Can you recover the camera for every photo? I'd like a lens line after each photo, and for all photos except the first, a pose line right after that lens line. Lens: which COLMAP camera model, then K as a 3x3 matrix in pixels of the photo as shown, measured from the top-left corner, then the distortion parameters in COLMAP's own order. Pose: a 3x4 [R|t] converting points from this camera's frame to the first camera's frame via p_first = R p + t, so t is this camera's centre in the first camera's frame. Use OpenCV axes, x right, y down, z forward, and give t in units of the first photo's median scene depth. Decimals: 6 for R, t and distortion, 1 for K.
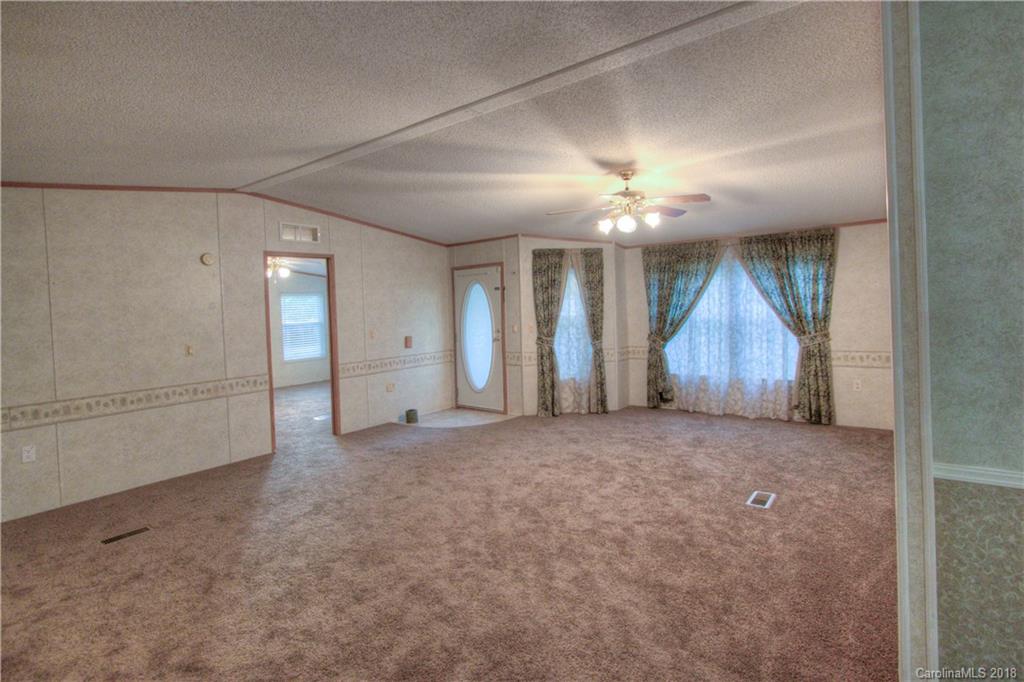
lens RADIAL K [[494.3, 0, 511.1], [0, 494.3, 311.8], [0, 0, 1]] dist [-0.015436, -0.000061]
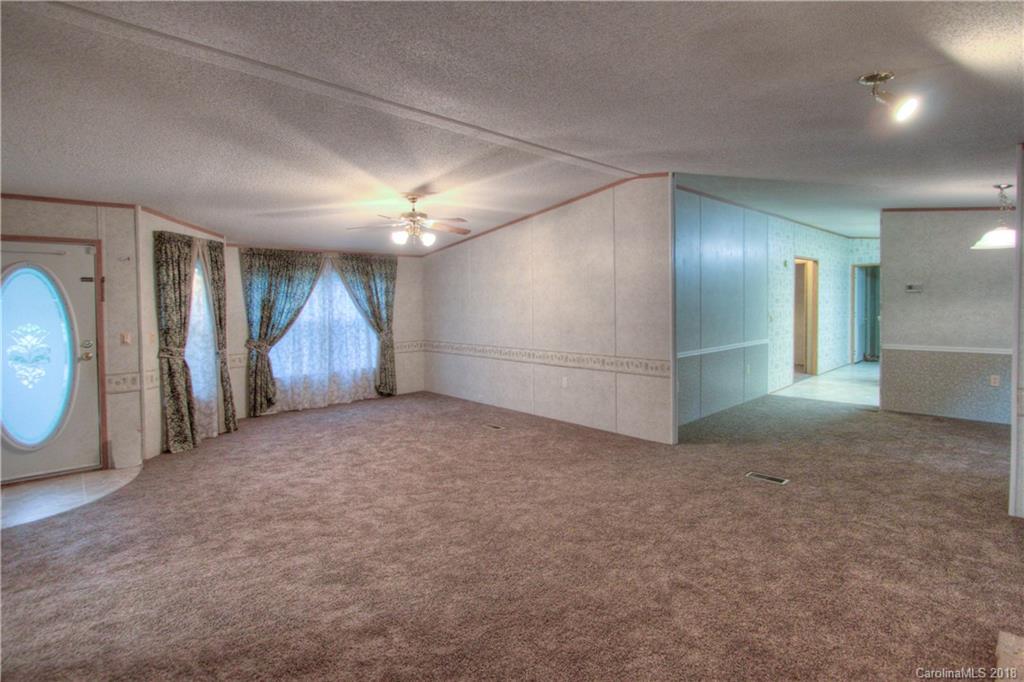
lens RADIAL K [[494.3, 0, 511.1], [0, 494.3, 311.8], [0, 0, 1]] dist [-0.015436, -0.000061]
pose [[0.182498, 0.013362, 0.983115, -0.597654], [0.018443, 0.999685, -0.017011, 0.018094], [-0.983033, 0.021236, 0.182194, 0.354378]]
